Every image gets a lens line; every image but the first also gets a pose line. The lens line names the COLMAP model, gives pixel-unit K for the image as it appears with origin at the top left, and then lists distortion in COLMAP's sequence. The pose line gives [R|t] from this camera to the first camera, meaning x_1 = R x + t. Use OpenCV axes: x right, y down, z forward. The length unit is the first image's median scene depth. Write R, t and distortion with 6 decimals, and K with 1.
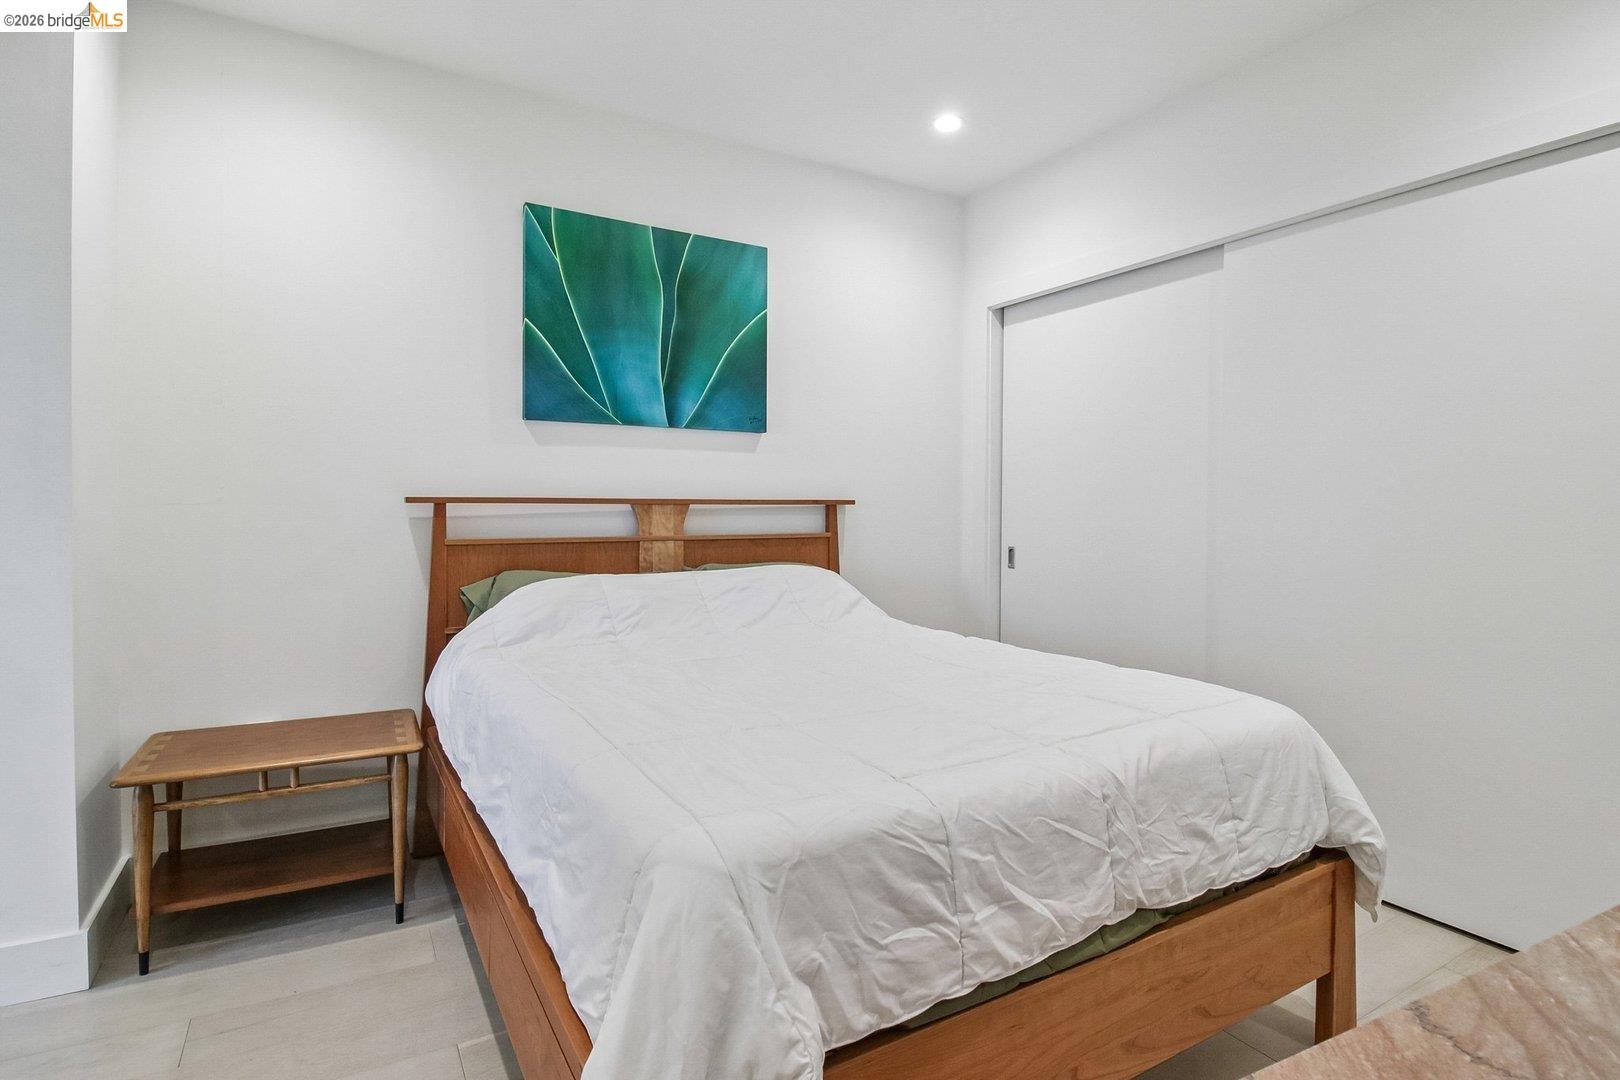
lens RADIAL K [[817.5, 0, 811.4], [0, 817.5, 515.8], [0, 0, 1]] dist [0.005355, -0.014018]
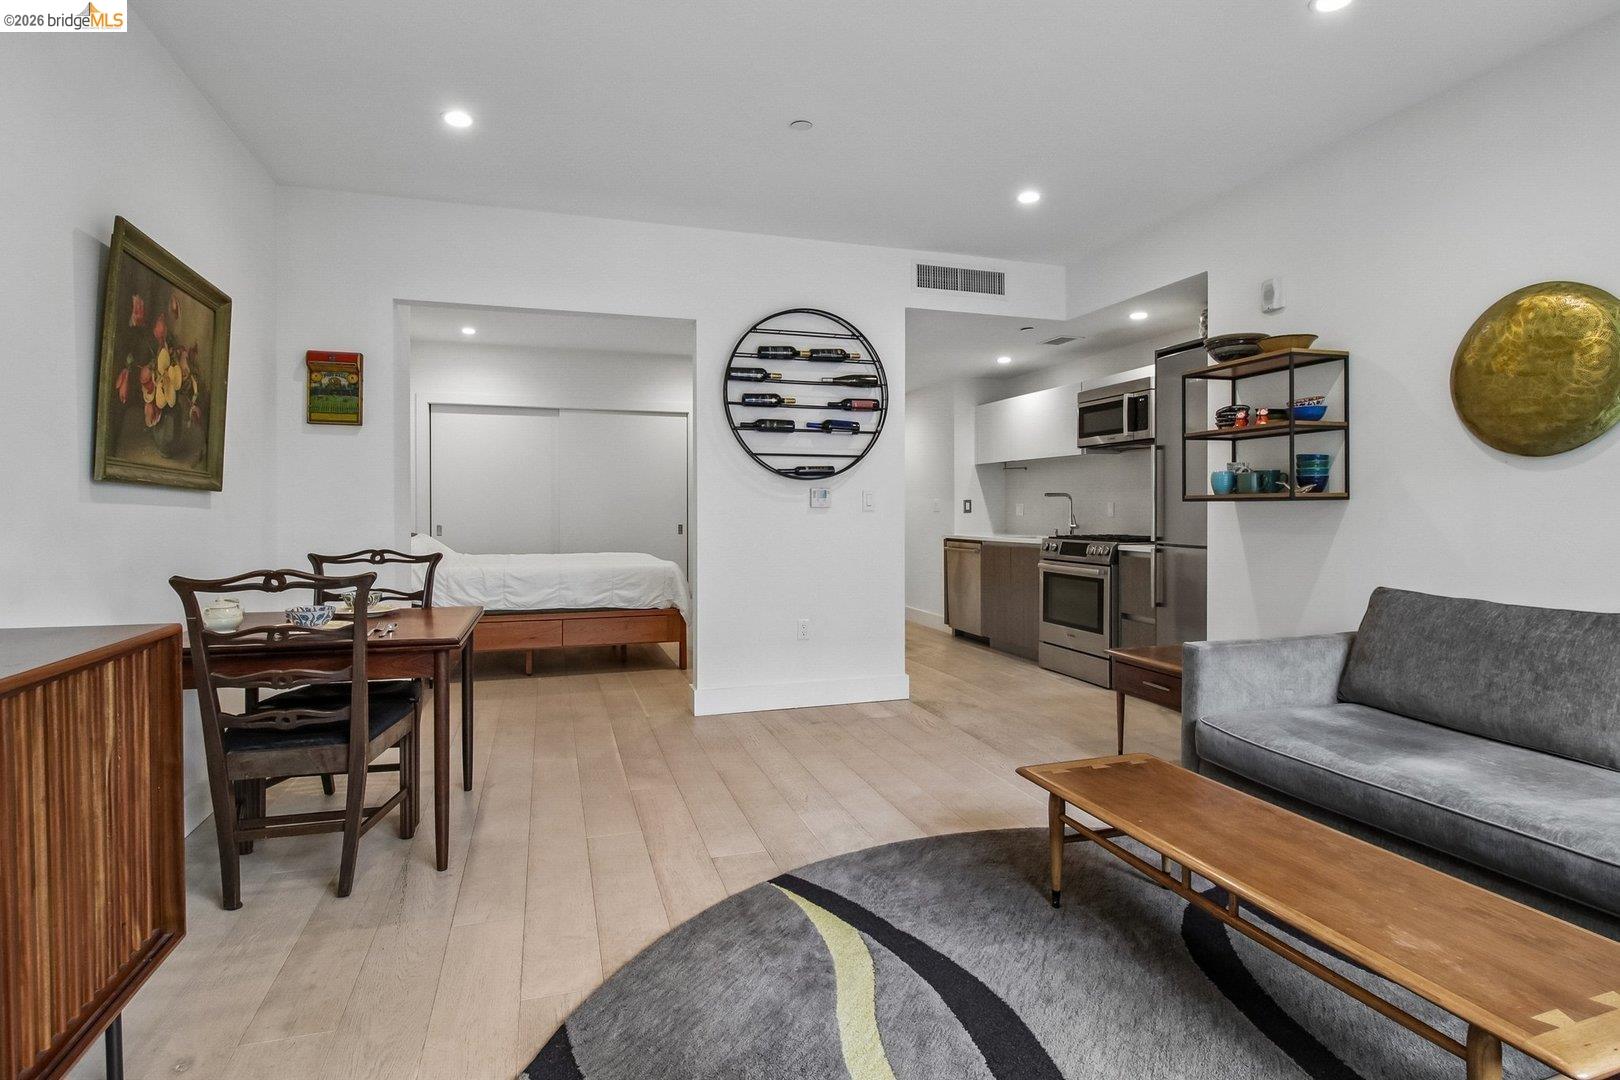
lens RADIAL K [[817.5, 0, 811.4], [0, 817.5, 515.8], [0, 0, 1]] dist [0.005355, -0.014018]
pose [[0.214859, -0.013002, 0.976558, -1.836236], [0.012638, 0.999865, 0.010532, 0.008264], [-0.976563, 0.010079, 0.214995, -0.382211]]
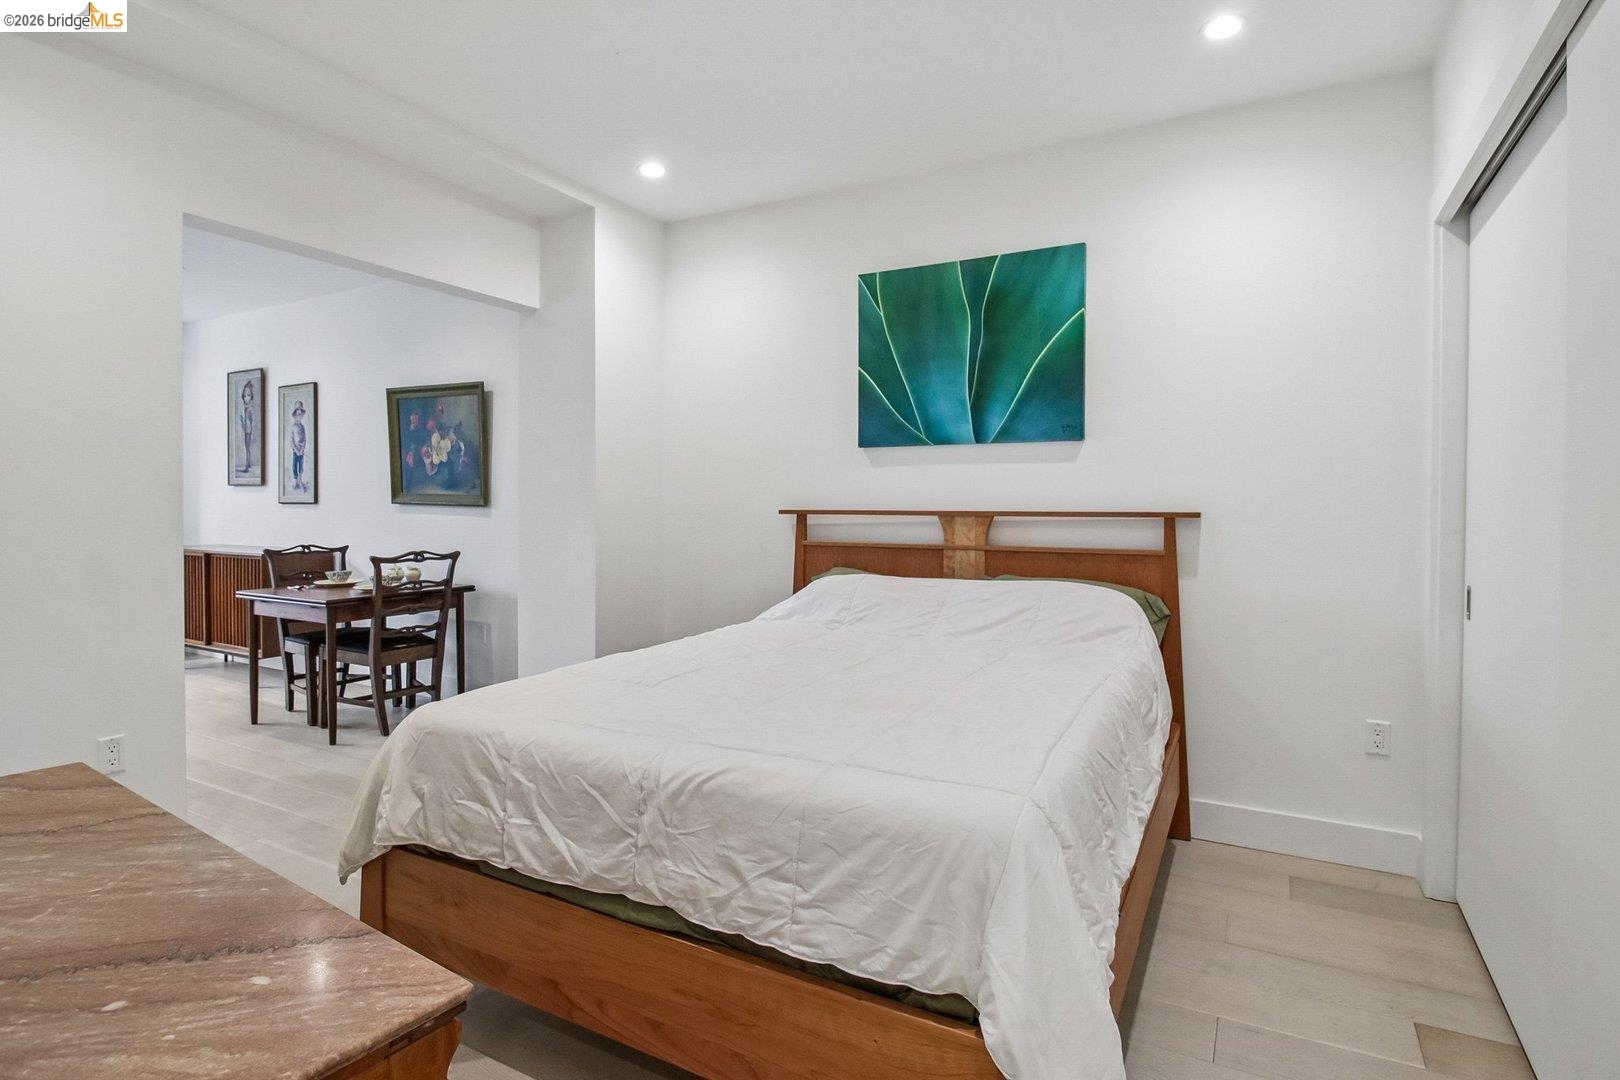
lens RADIAL K [[817.5, 0, 811.4], [0, 817.5, 515.8], [0, 0, 1]] dist [0.005355, -0.014018]
pose [[0.506851, 0.009997, -0.861976, 0.650380], [-0.011545, 0.999922, 0.004809, -0.017372], [0.861956, 0.007514, 0.506927, 0.282949]]
